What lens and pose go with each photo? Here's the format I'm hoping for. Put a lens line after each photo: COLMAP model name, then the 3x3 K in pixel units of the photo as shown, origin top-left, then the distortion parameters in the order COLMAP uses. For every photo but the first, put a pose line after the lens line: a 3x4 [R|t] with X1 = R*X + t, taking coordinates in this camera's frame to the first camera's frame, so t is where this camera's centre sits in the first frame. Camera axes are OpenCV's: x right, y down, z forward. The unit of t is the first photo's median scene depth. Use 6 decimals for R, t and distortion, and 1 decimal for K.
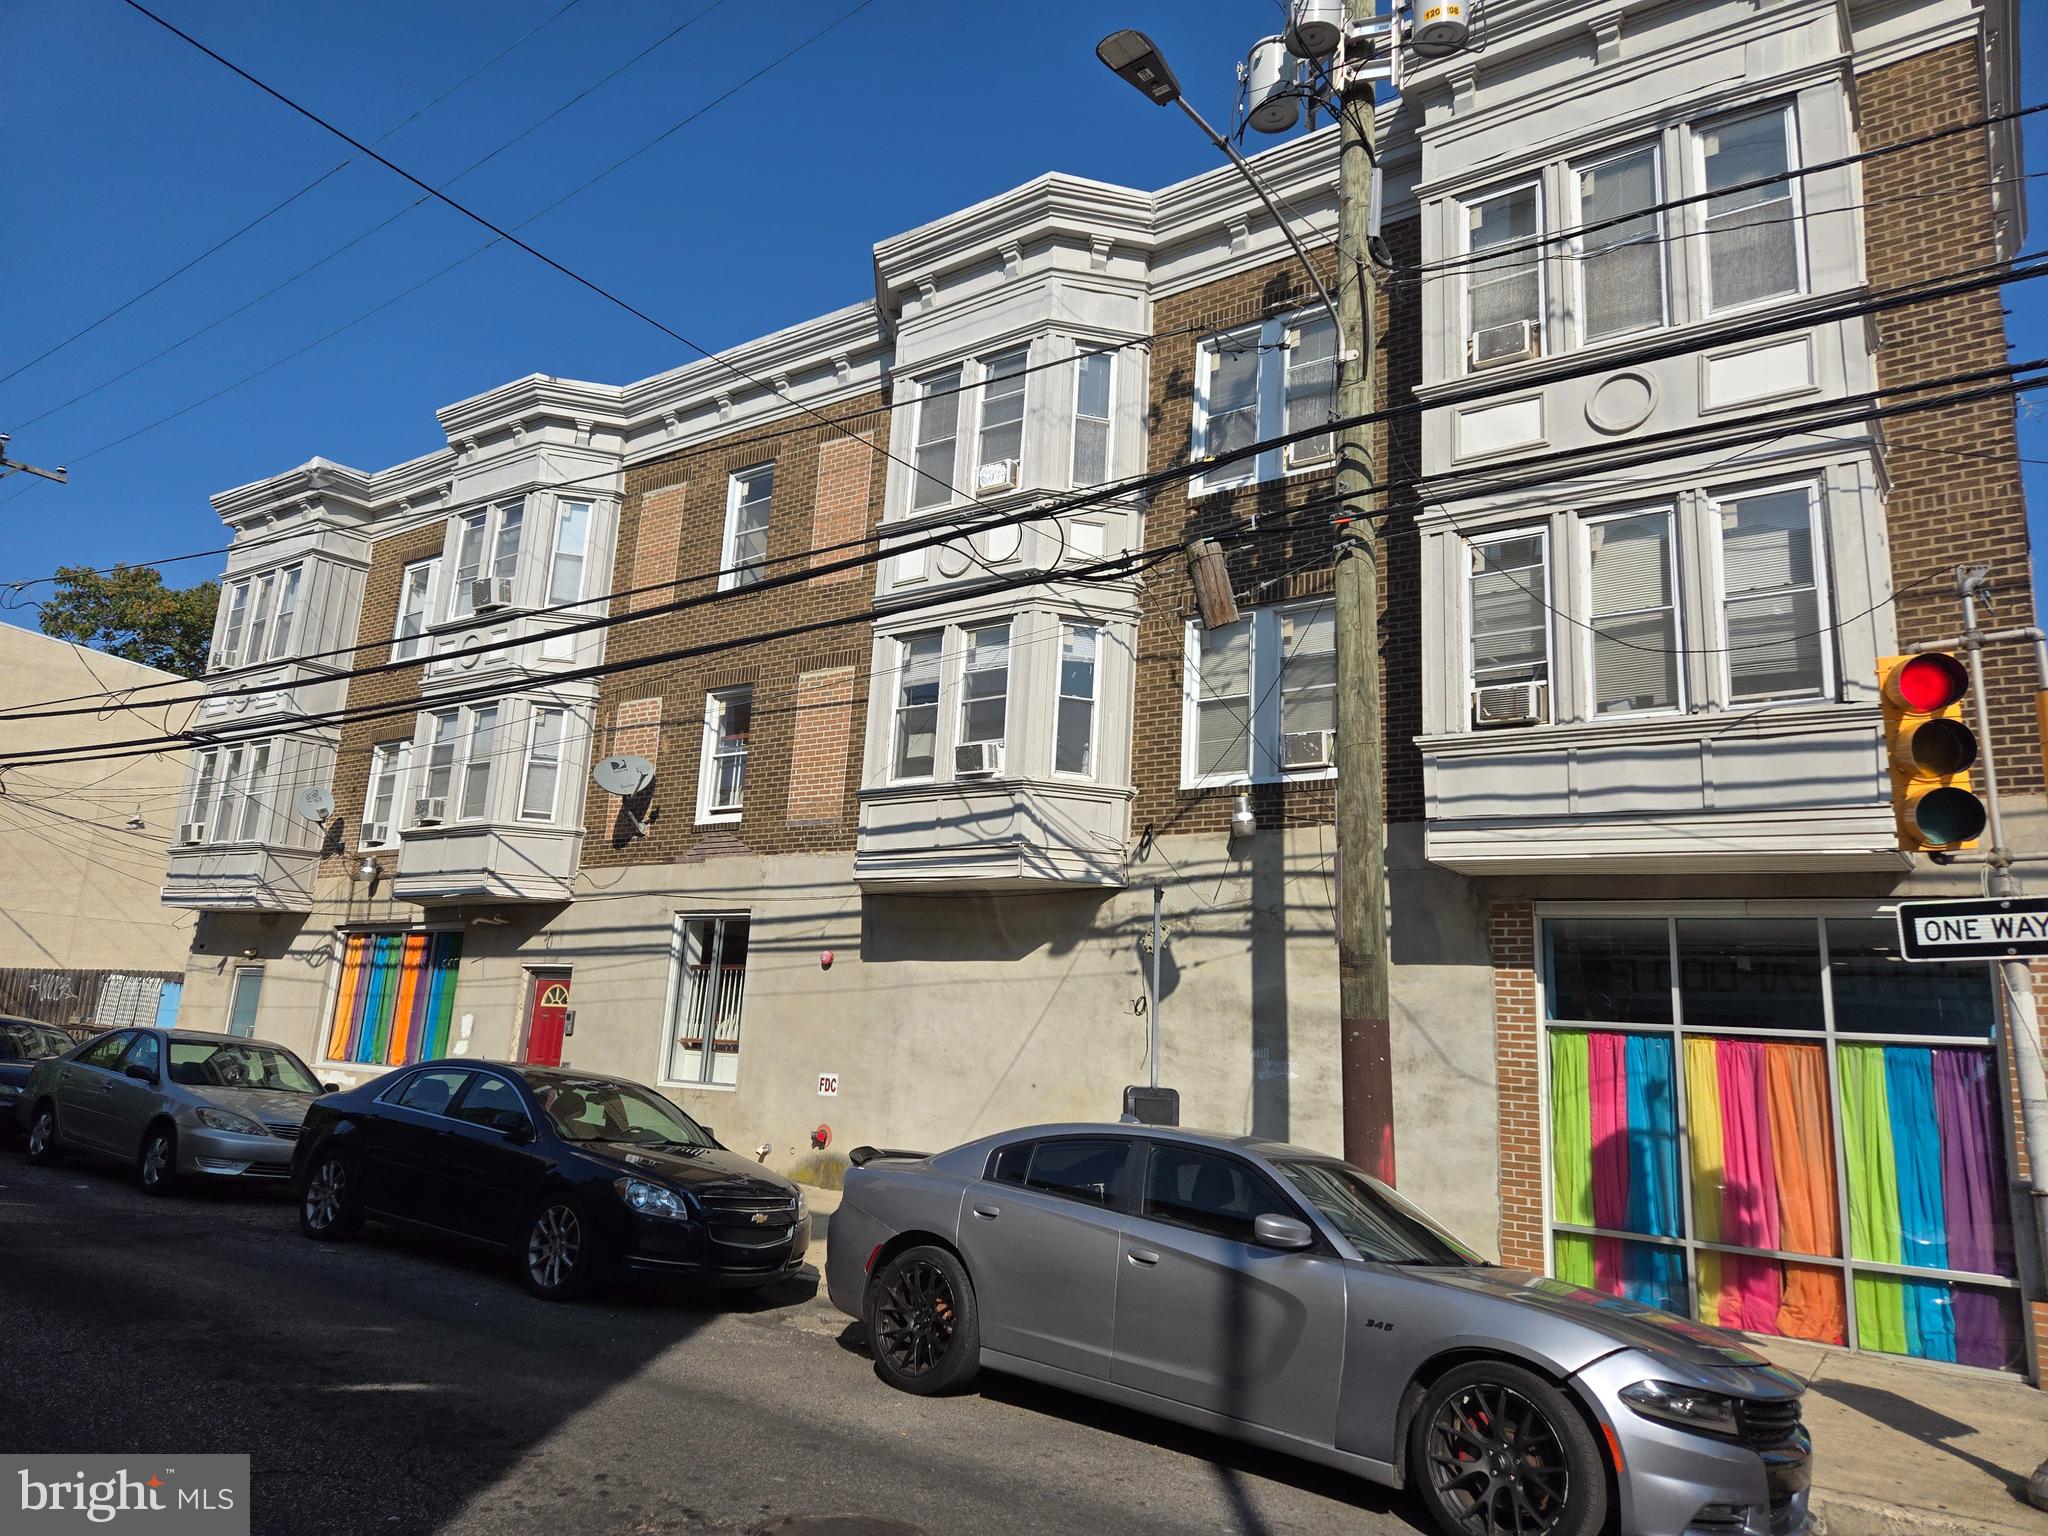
lens RADIAL K [[1384.2, 0, 1007.9], [0, 1384.2, 694.7], [0, 0, 1]] dist [0.073255, -0.058107]
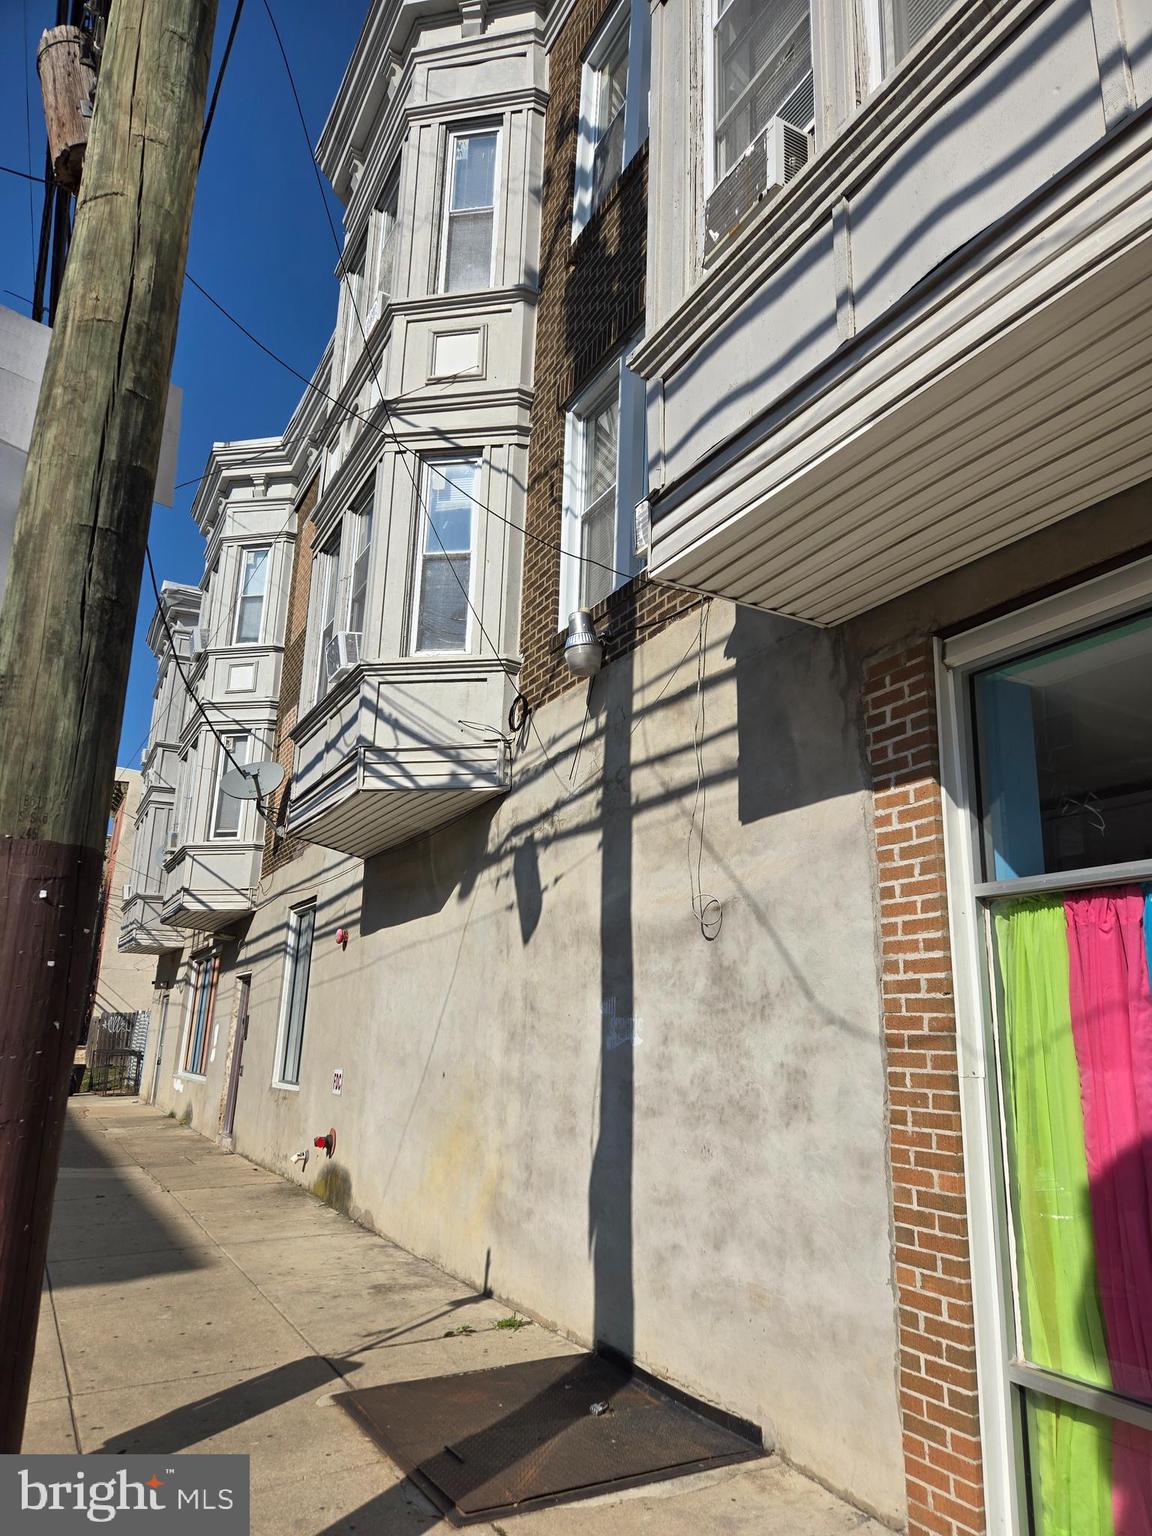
lens RADIAL K [[1038.2, 0, 588.1], [0, 1038.2, 762.1], [0, 0, 1]] dist [0.073255, -0.058107]
pose [[0.905408, -0.141859, -0.400141, 0.361500], [0.127774, 0.989875, -0.061814, 0.174373], [0.404859, 0.004839, 0.914366, 0.567353]]
